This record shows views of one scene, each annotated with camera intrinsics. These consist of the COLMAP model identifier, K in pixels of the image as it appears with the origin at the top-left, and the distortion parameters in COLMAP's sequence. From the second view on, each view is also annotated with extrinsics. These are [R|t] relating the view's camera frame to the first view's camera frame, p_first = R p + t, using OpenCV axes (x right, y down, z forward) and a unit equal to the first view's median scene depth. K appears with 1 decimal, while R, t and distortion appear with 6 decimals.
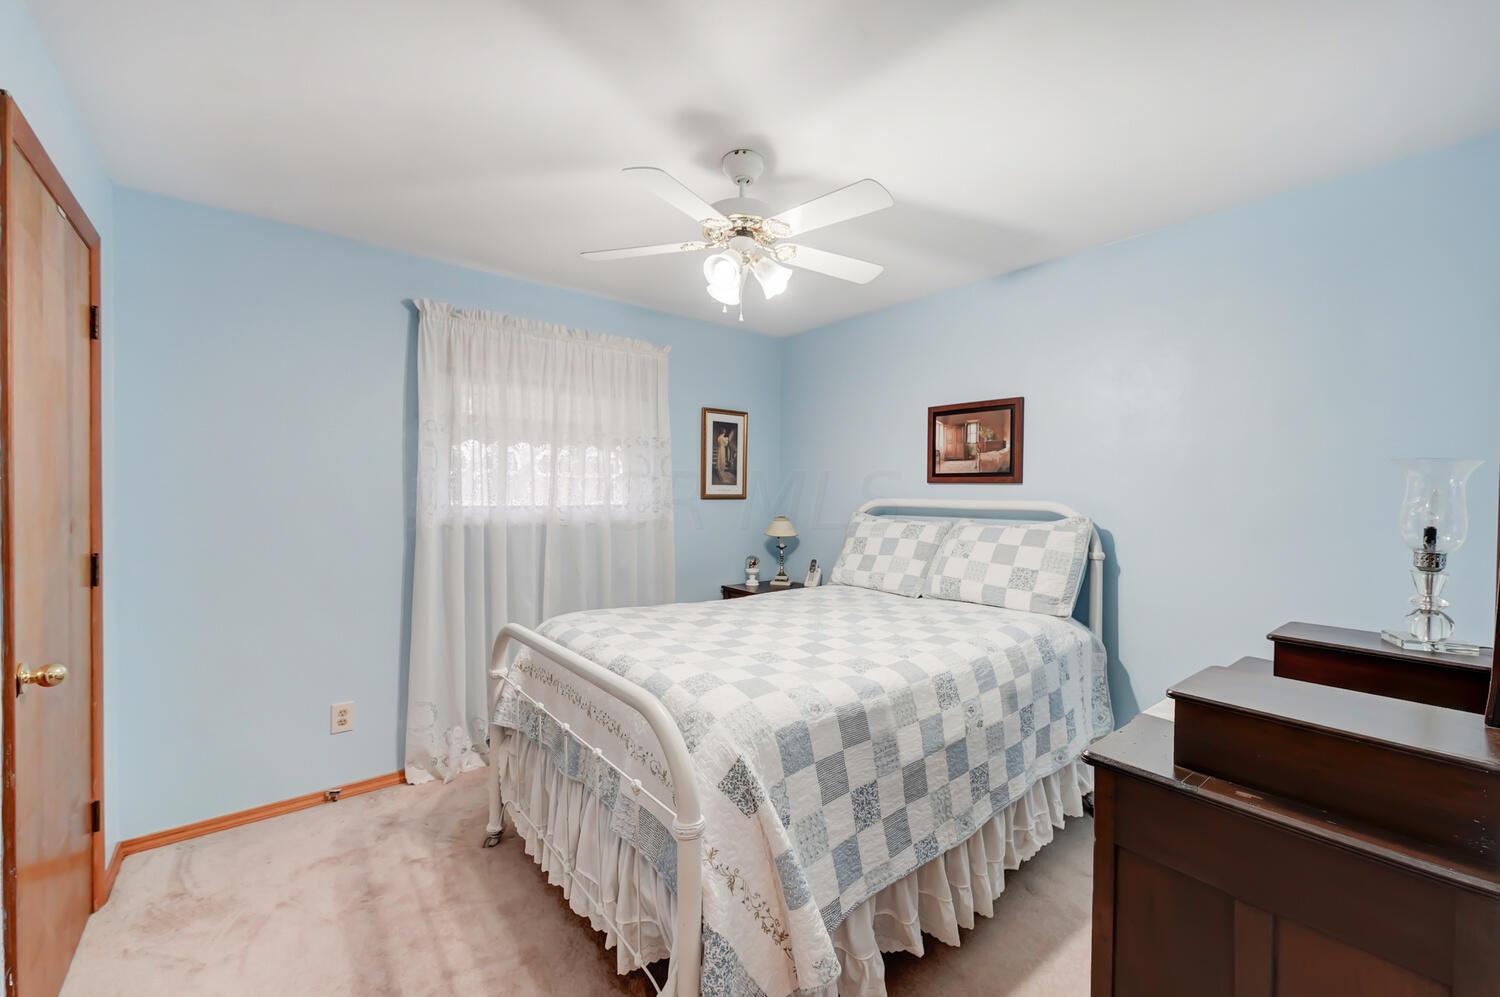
lens RADIAL K [[602.7, 0, 748.8], [0, 602.7, 496.1], [0, 0, 1]] dist [0.015483, -0.006335]
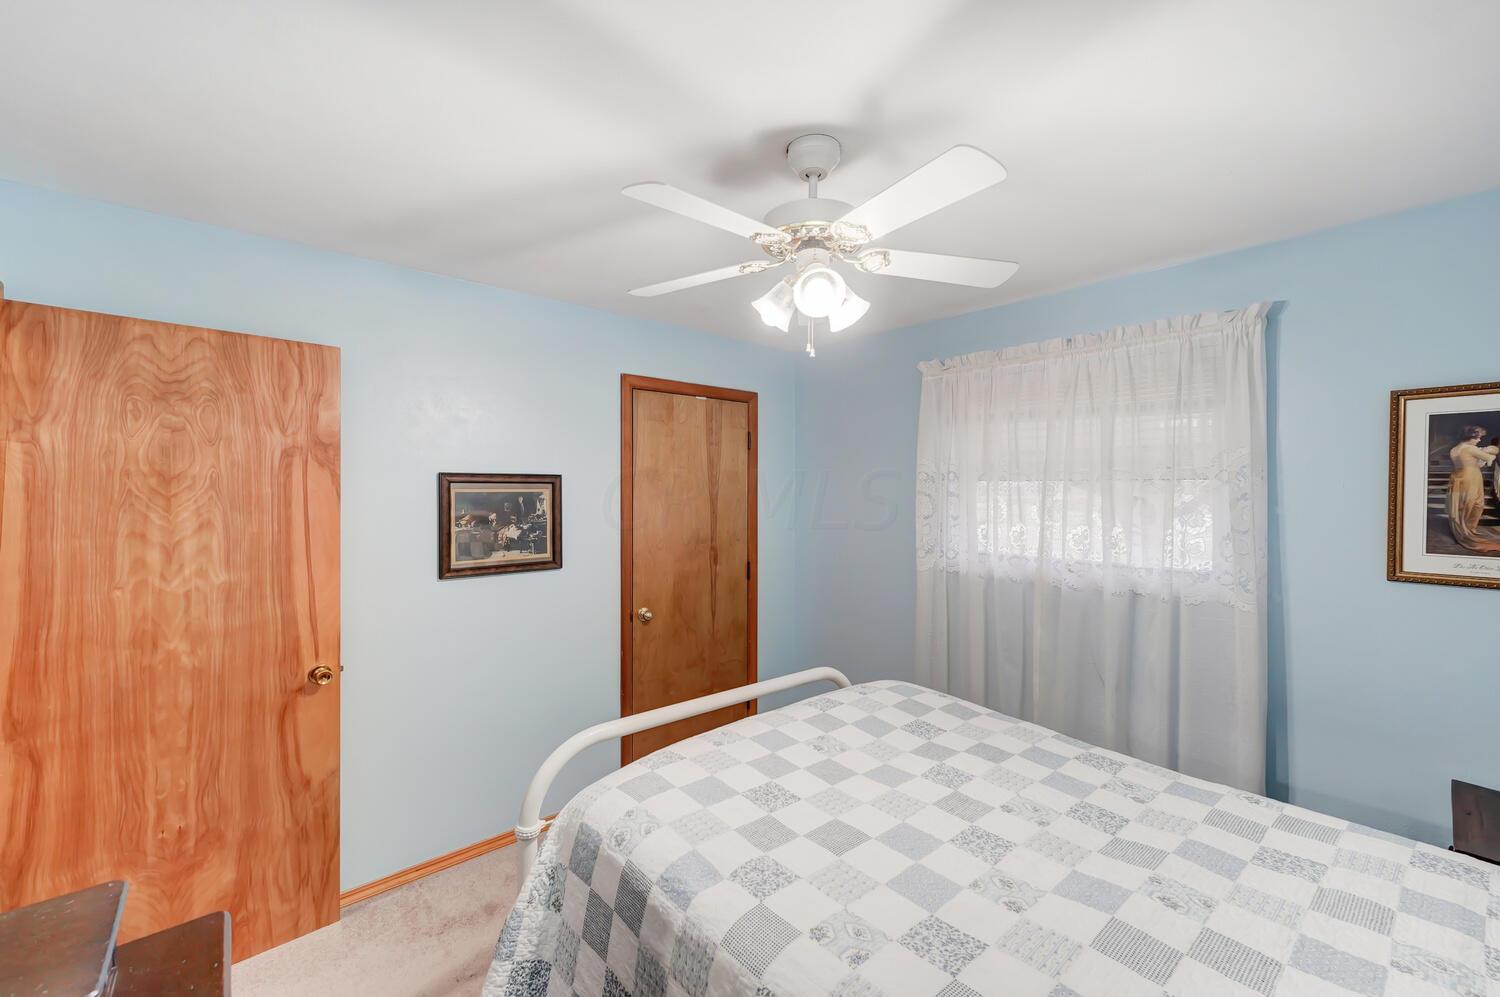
lens RADIAL K [[602.7, 0, 748.8], [0, 602.7, 496.1], [0, 0, 1]] dist [0.015483, -0.006335]
pose [[0.029815, -0.001350, -0.999555, 0.490714], [-0.014722, 0.999890, -0.001789, -0.067604], [0.999447, 0.014769, 0.029792, 0.583255]]
